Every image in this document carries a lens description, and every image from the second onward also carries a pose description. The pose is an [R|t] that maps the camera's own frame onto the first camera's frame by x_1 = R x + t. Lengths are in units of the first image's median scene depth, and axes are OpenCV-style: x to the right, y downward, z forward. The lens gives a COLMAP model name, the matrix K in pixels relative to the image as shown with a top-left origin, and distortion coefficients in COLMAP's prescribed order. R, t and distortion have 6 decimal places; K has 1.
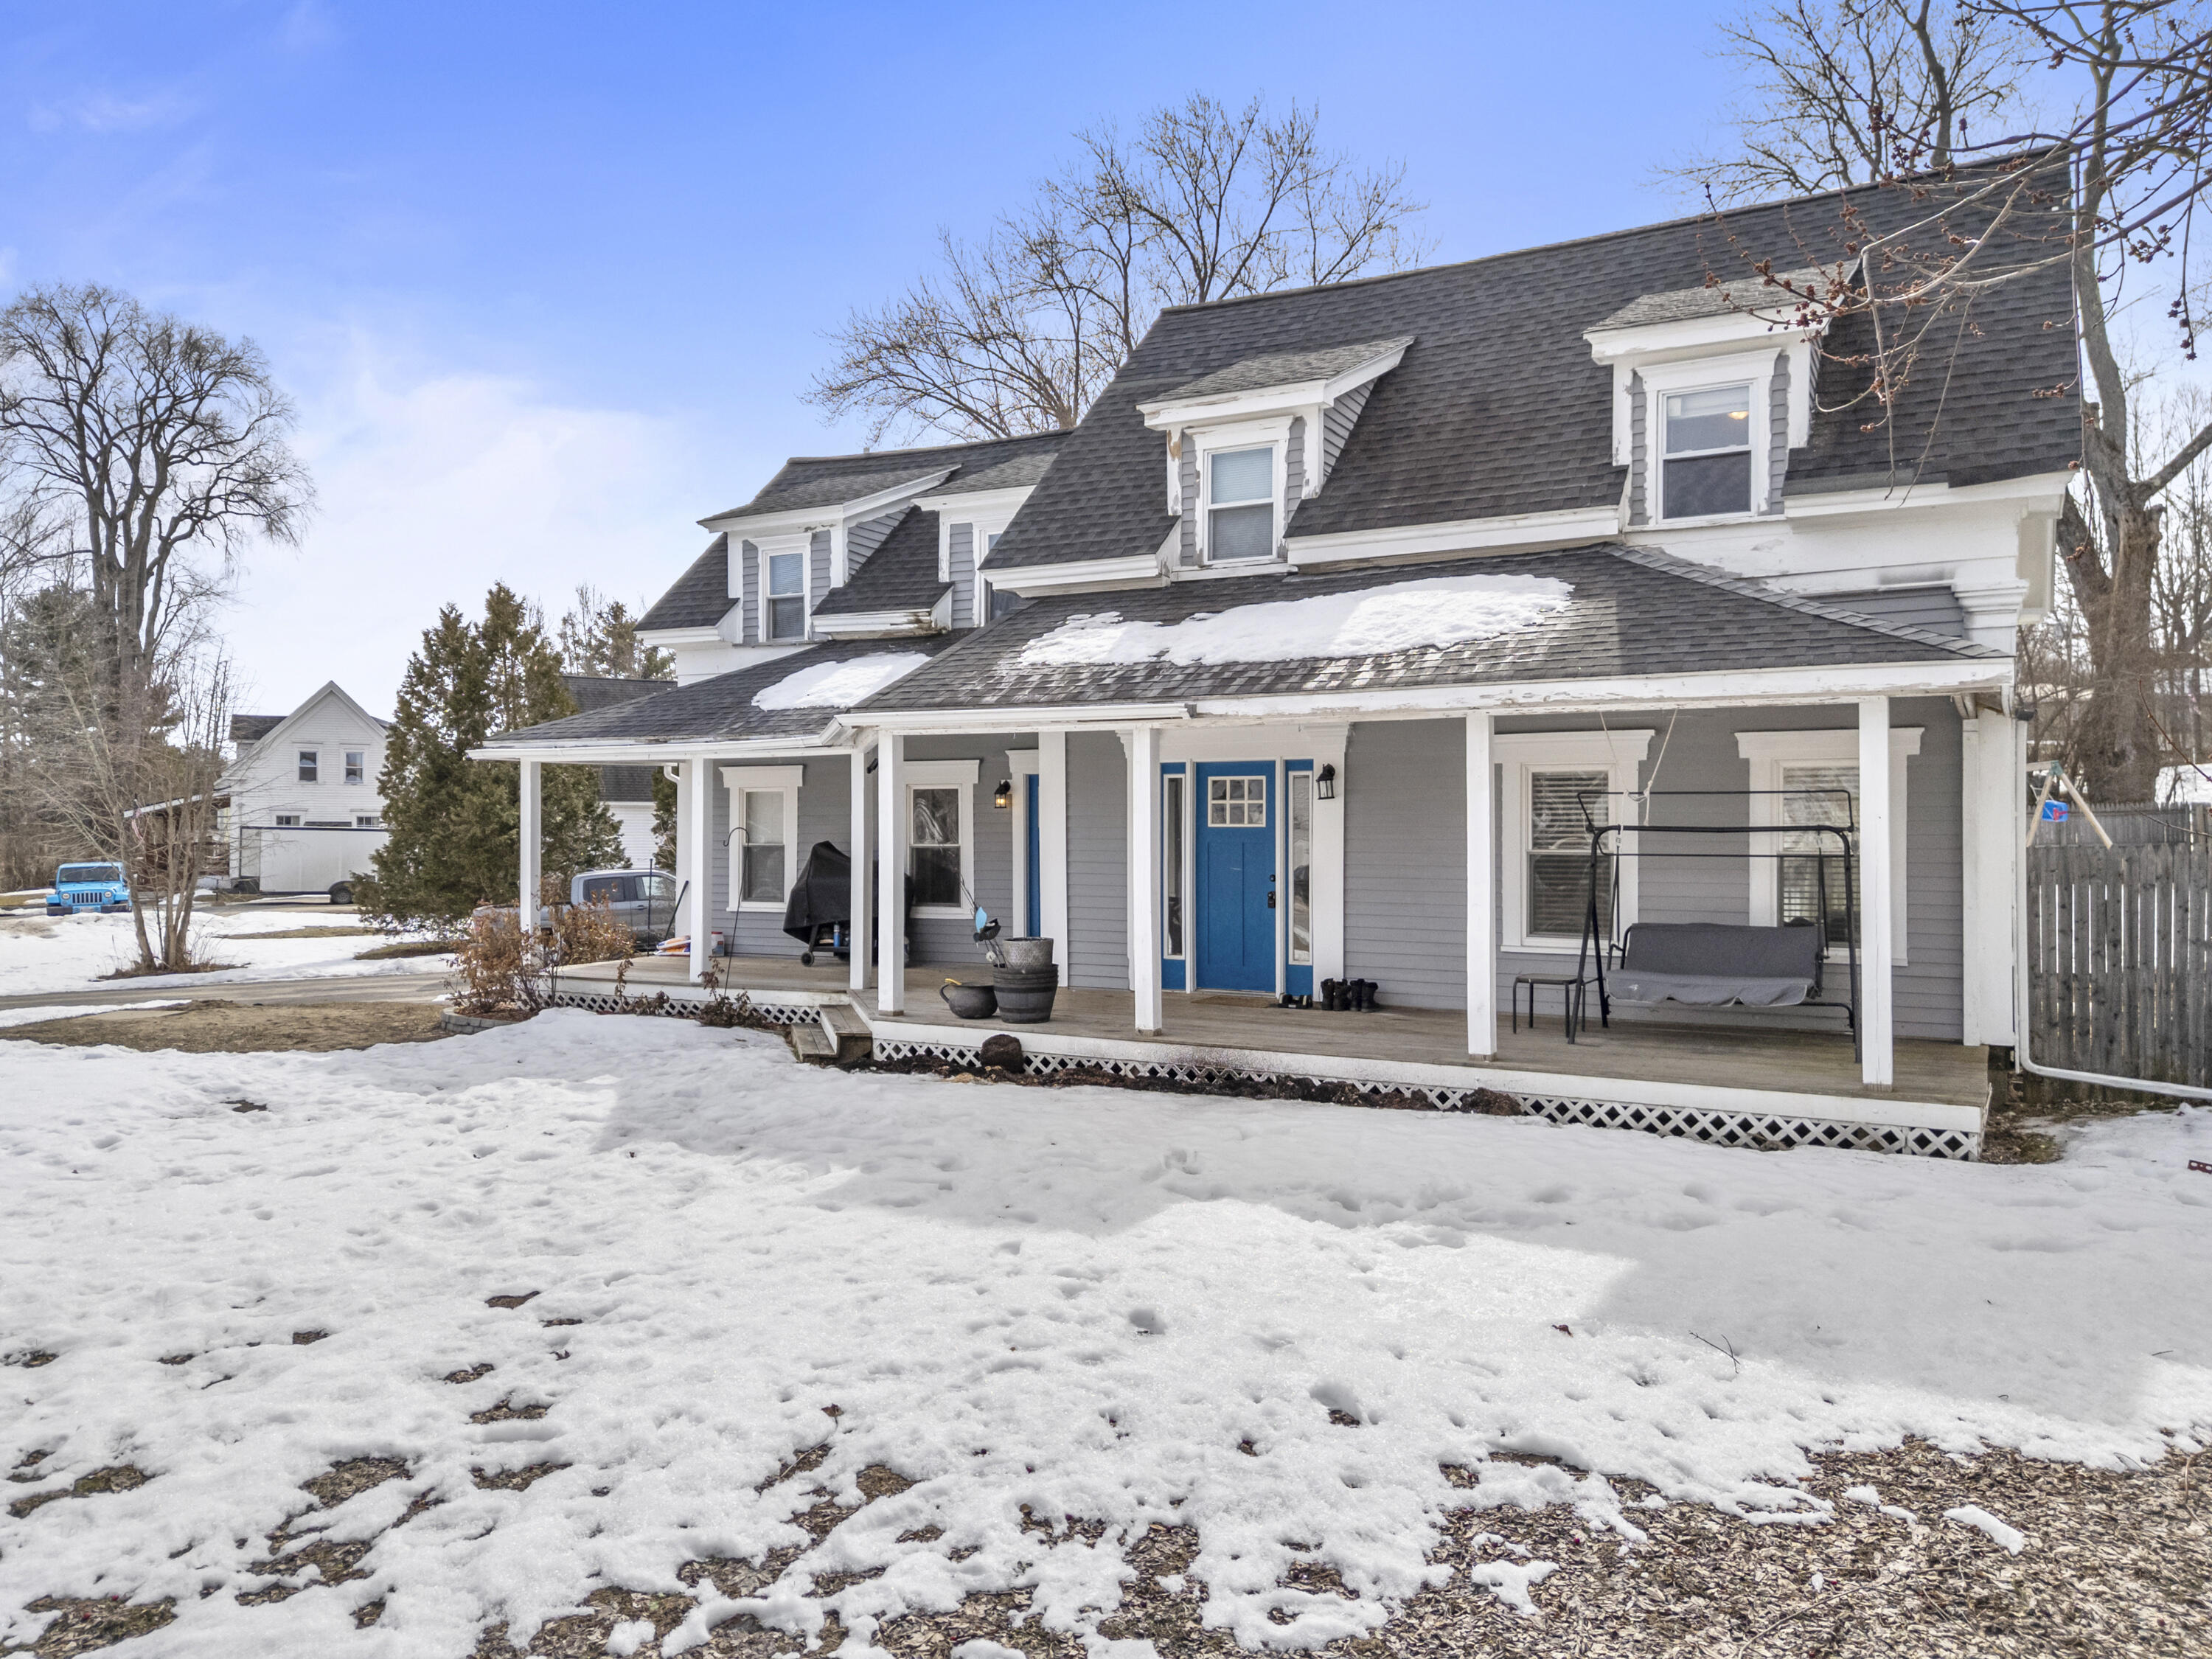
lens RADIAL K [[1620.8, 0, 1110.9], [0, 1620.8, 821.0], [0, 0, 1]] dist [0.034652, -0.006568]
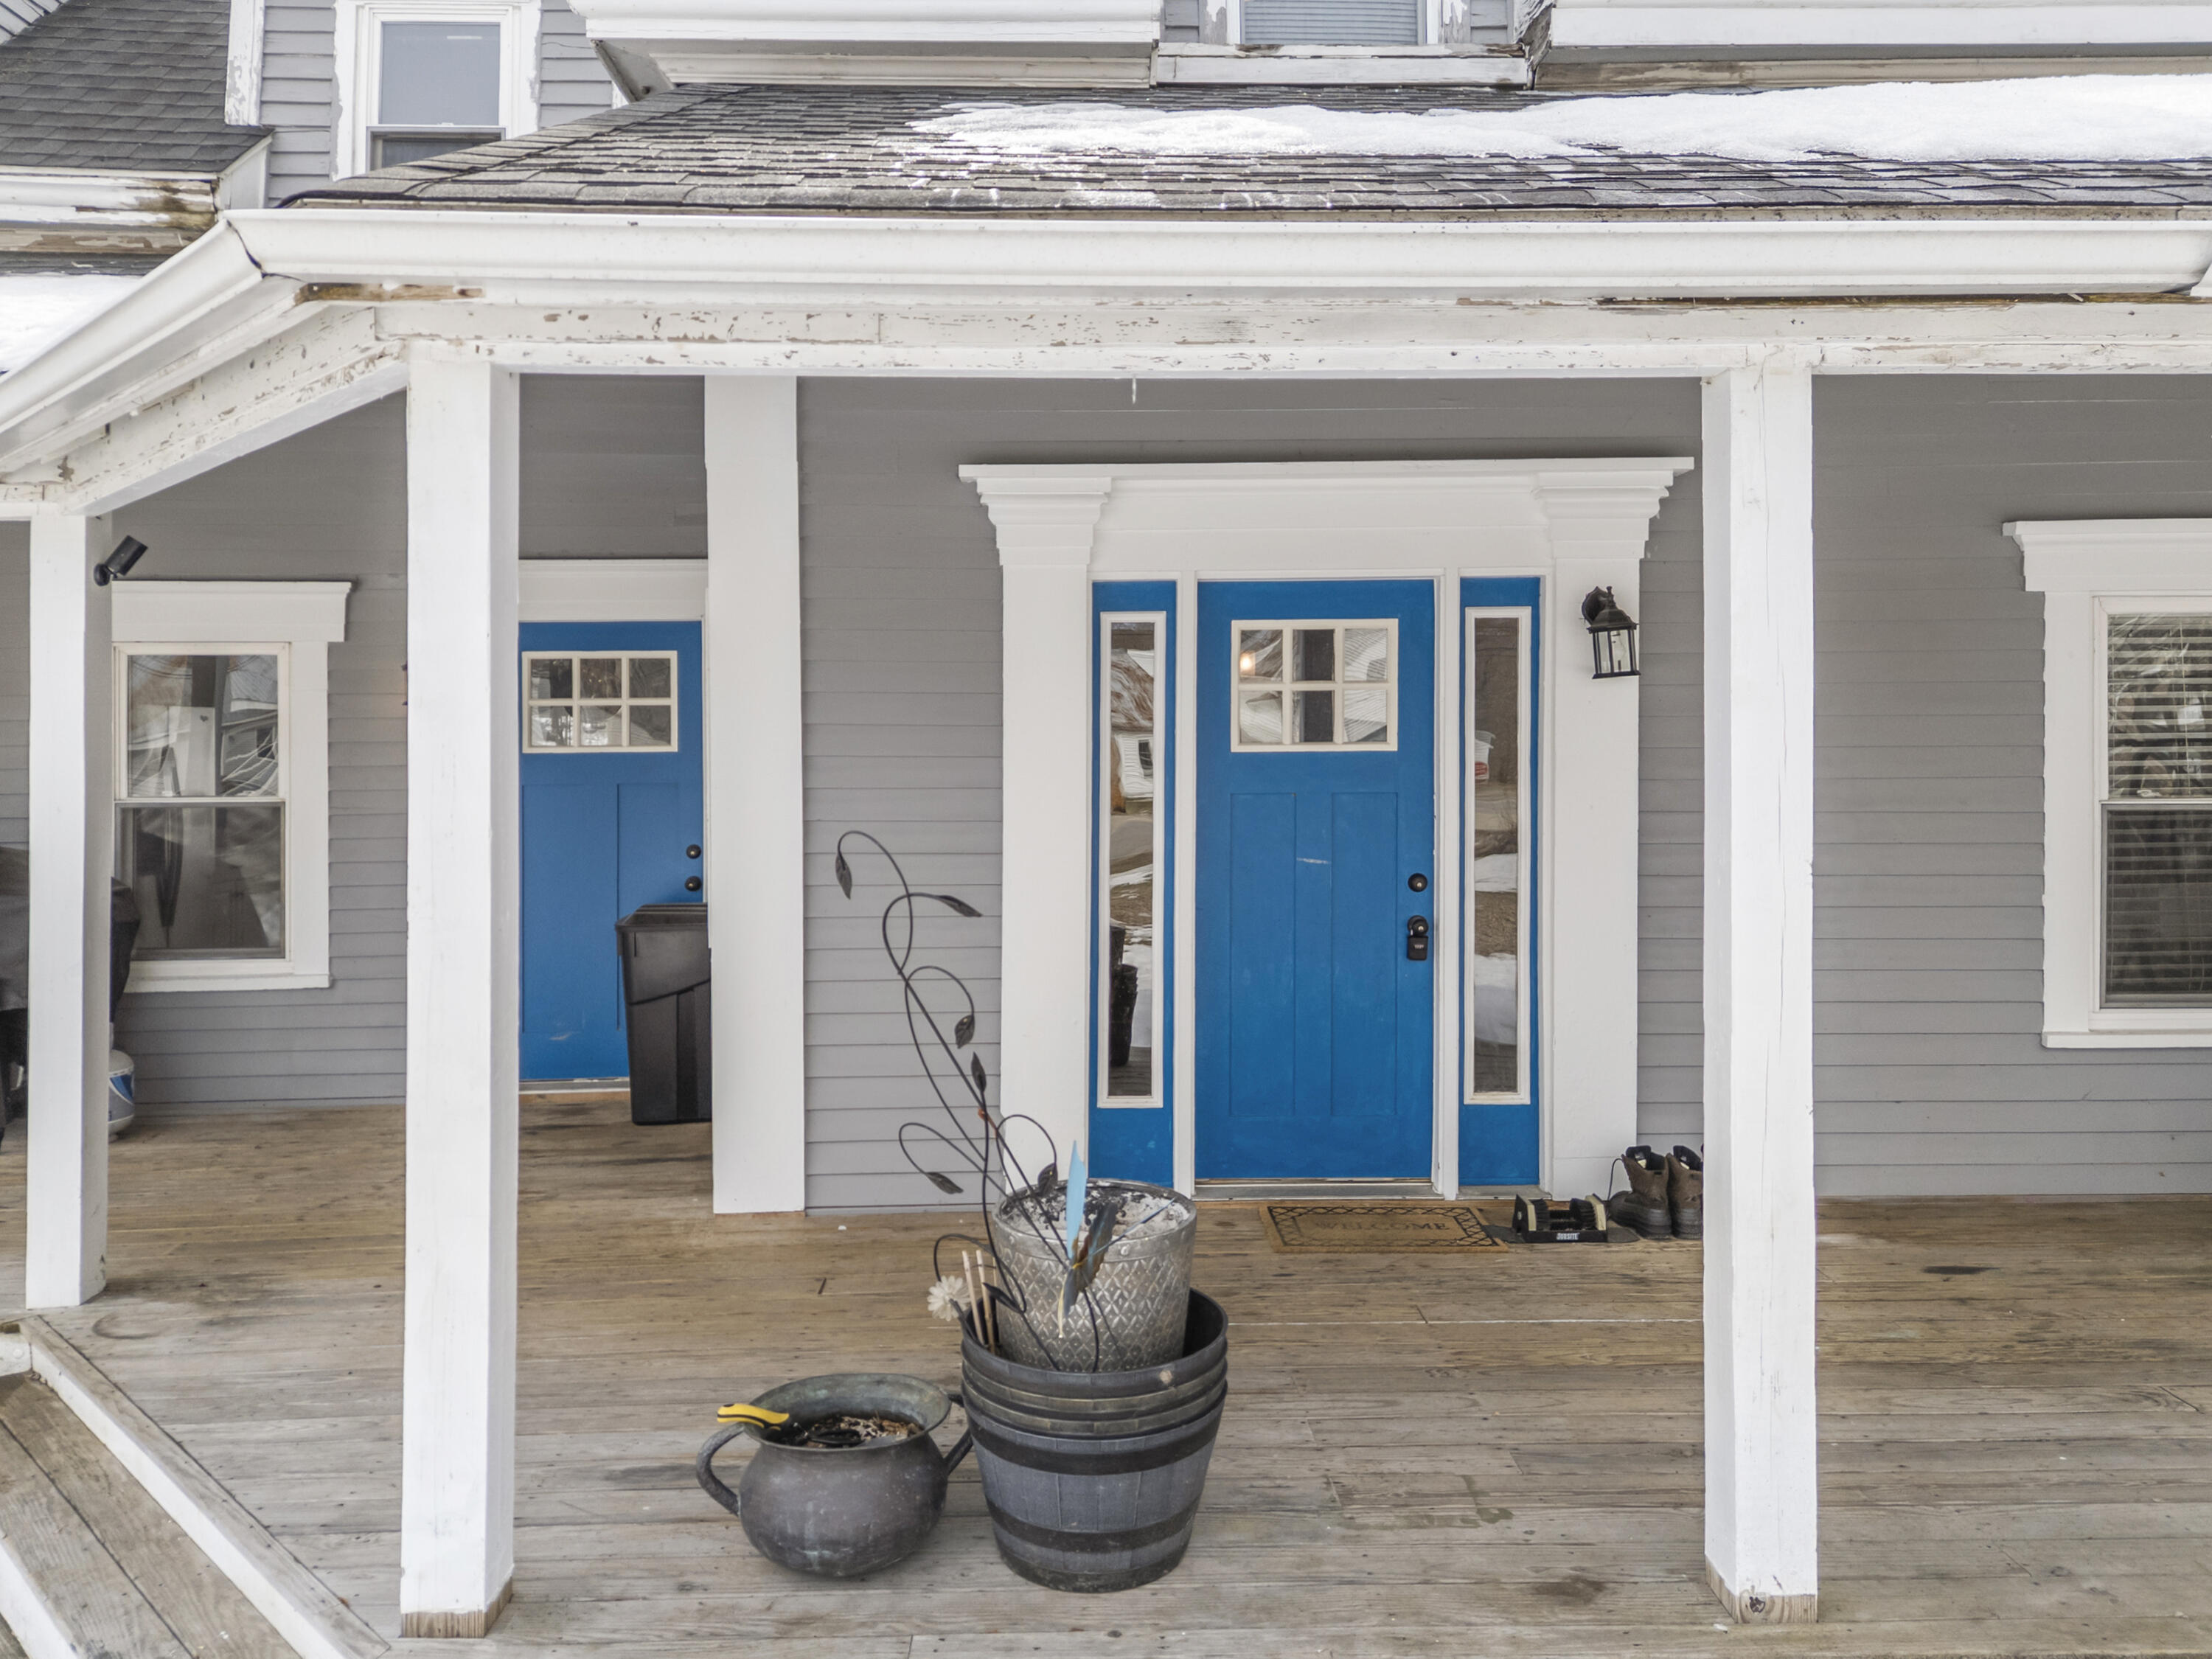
lens RADIAL K [[1580.7, 0, 1105.2], [0, 1580.7, 679.3], [0, 0, 1]] dist [-0.000407, -0.003239]
pose [[0.836314, 0.009162, 0.548175, -0.163369], [0.004616, 0.999707, -0.023751, -0.004439], [-0.548232, 0.022394, 0.836026, 0.686399]]
